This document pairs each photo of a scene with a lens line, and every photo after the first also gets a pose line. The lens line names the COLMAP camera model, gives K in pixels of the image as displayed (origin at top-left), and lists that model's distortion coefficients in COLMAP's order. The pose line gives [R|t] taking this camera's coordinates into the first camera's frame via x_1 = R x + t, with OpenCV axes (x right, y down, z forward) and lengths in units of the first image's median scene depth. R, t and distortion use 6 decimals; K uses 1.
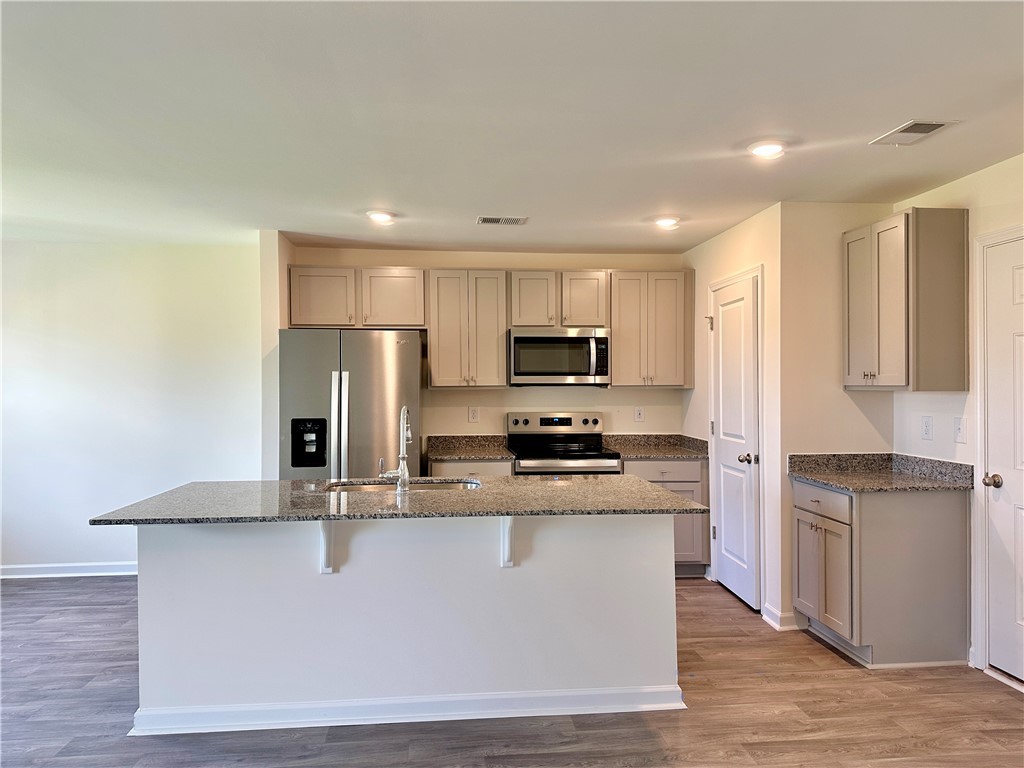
lens RADIAL K [[714.4, 0, 501.6], [0, 714.4, 378.5], [0, 0, 1]] dist [0.030976, -0.020356]
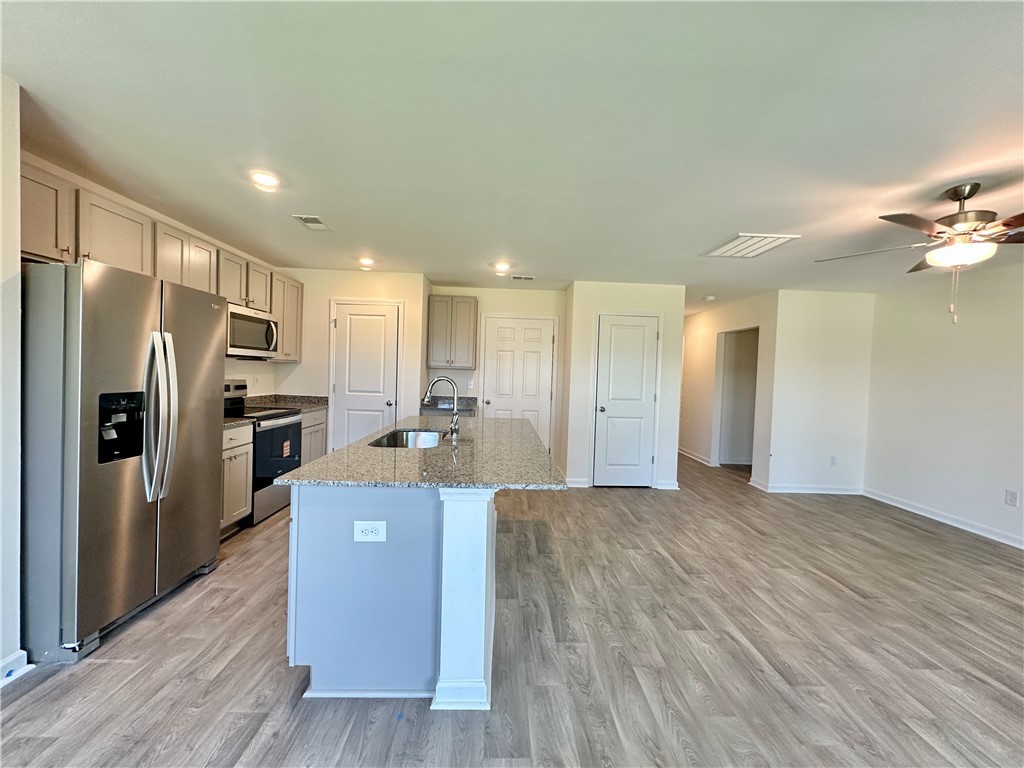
lens RADIAL K [[408.4, 0, 519.5], [0, 408.4, 384.1], [0, 0, 1]] dist [-0.000724, 0.000010]
pose [[0.067687, -0.022958, 0.997442, -0.607082], [-0.038220, 0.998942, 0.025586, 0.020433], [-0.996974, -0.039854, 0.066737, 0.537119]]
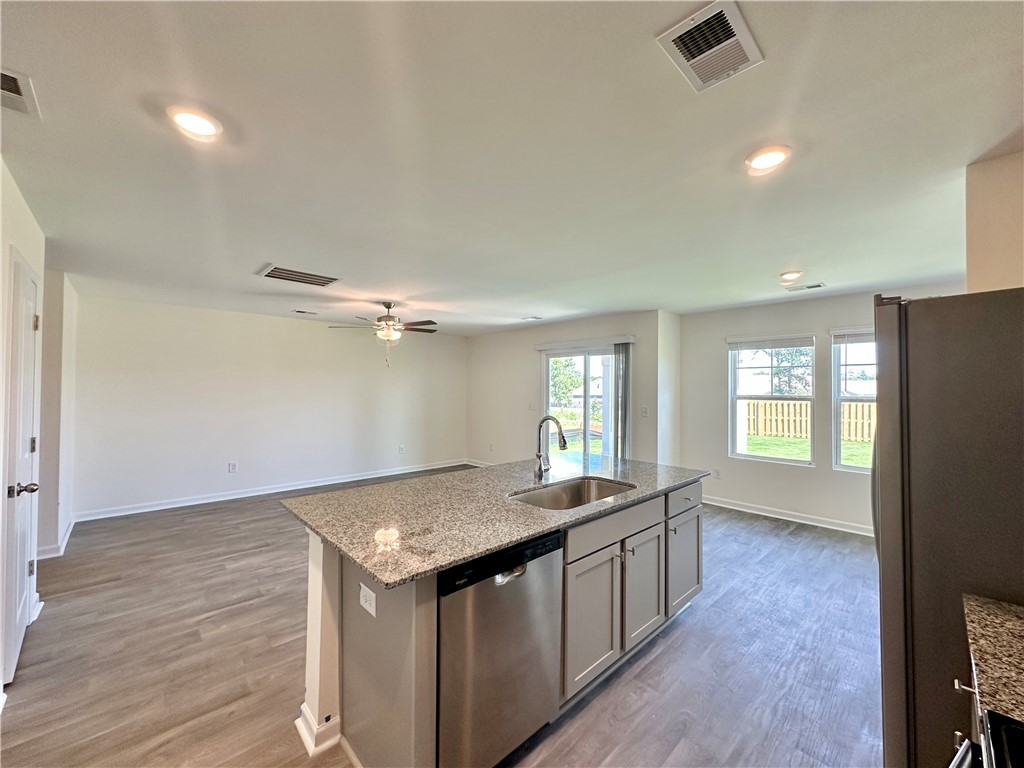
lens RADIAL K [[408.4, 0, 497.7], [0, 408.4, 385.1], [0, 0, 1]] dist [-0.000724, 0.000010]
pose [[-0.799648, -0.013132, -0.600325, 0.236012], [-0.002636, 0.999828, -0.018360, 0.001367], [0.600463, -0.013100, -0.799545, 1.008382]]
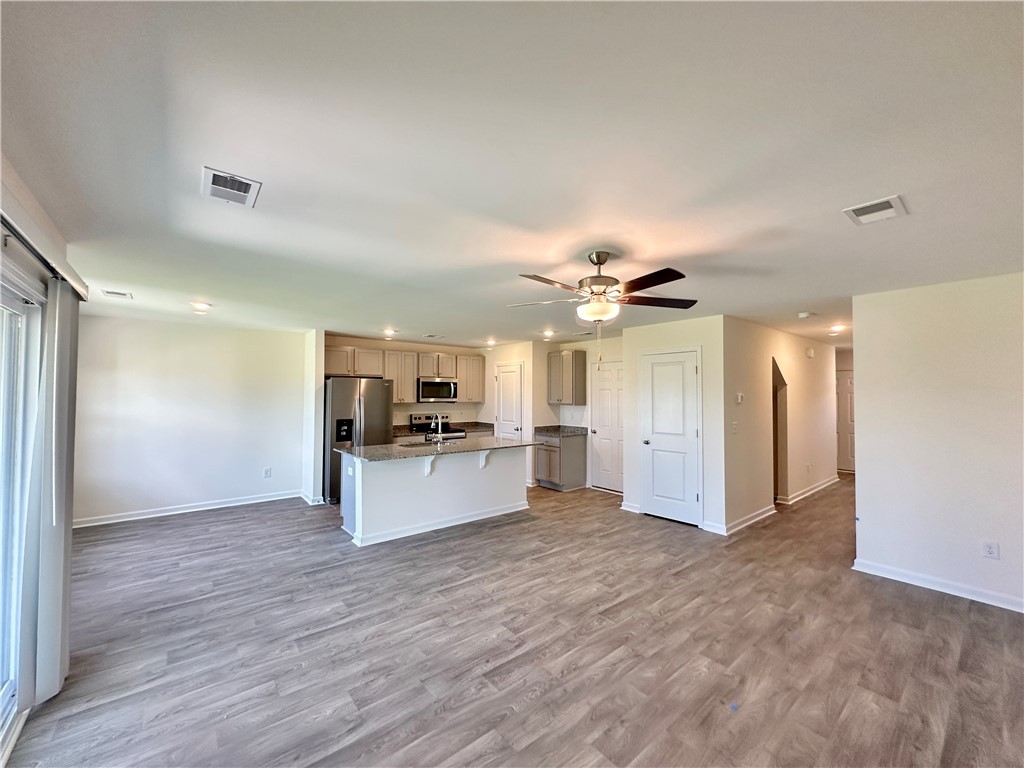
lens RADIAL K [[408.4, 0, 511.7], [0, 408.4, 390.2], [0, 0, 1]] dist [-0.000724, 0.000010]
pose [[0.828494, 0.012842, 0.559850, -0.502589], [-0.009477, 0.999915, -0.008911, -0.022359], [-0.559917, 0.002077, 0.828546, -0.266317]]
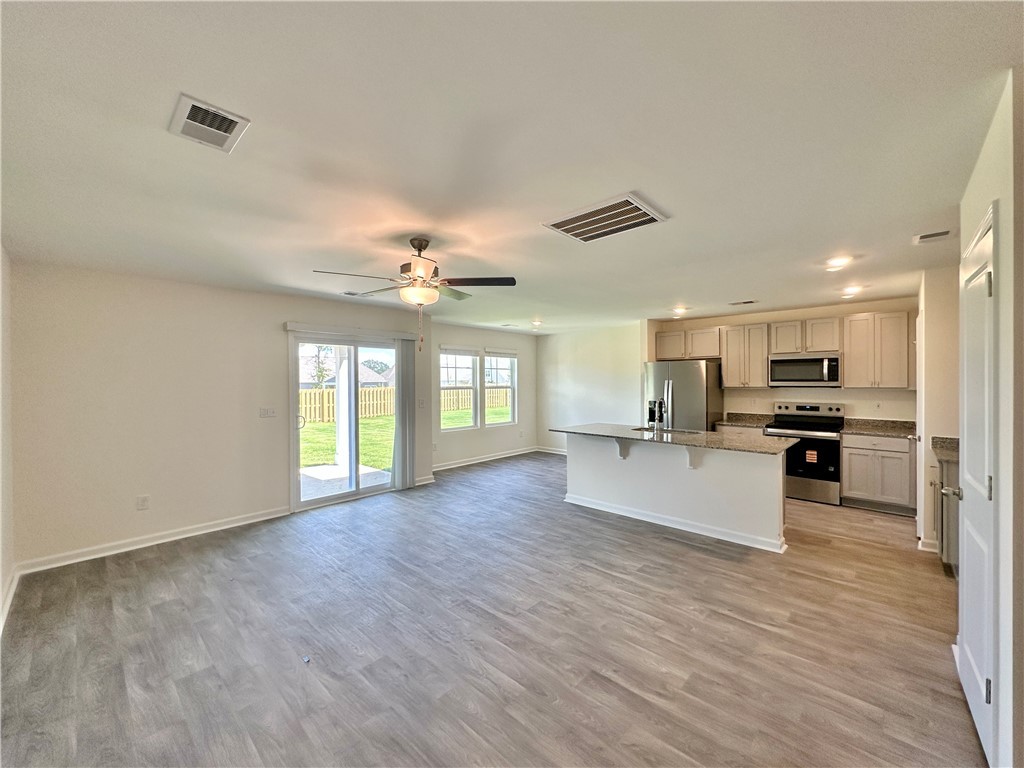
lens RADIAL K [[408.4, 0, 519.6], [0, 408.4, 379.4], [0, 0, 1]] dist [-0.000724, 0.000010]
pose [[0.668598, -0.002778, -0.743619, 0.380698], [0.009377, 0.999945, 0.004696, -0.021515], [0.743565, -0.010112, 0.668587, -0.179102]]
